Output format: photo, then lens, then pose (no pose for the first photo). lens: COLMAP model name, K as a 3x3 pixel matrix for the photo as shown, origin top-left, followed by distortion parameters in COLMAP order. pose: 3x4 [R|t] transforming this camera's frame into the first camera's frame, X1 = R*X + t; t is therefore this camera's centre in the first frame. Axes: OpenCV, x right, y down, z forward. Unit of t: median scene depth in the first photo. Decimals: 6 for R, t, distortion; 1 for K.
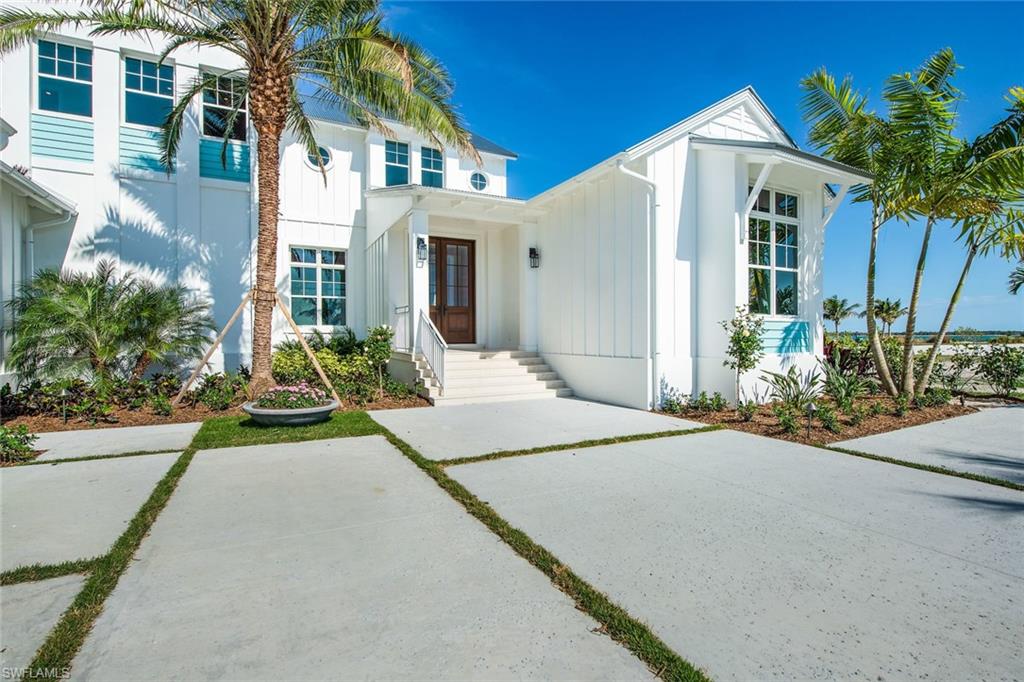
lens RADIAL K [[474.4, 0, 510.1], [0, 474.4, 341.9], [0, 0, 1]] dist [-0.001550, -0.000270]
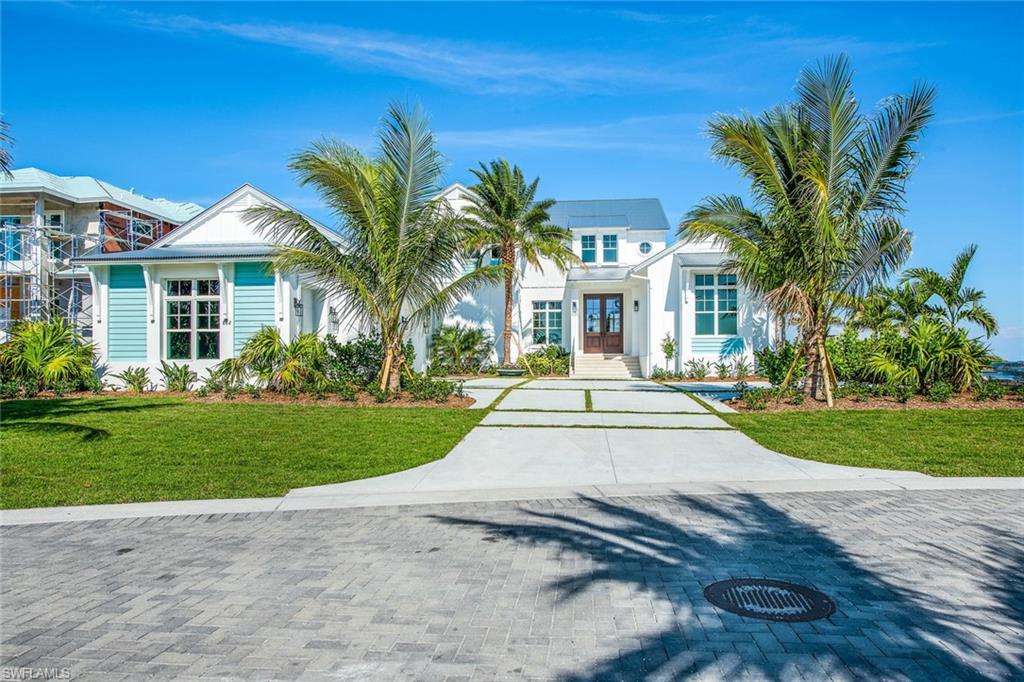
lens RADIAL K [[662.2, 0, 512.0], [0, 662.2, 342.1], [0, 0, 1]] dist [0.000010, -0.000009]
pose [[0.835049, -0.018665, -0.549859, 0.913541], [-0.003904, 0.999198, -0.039847, 0.060861], [0.550162, 0.035420, 0.834306, -1.229439]]
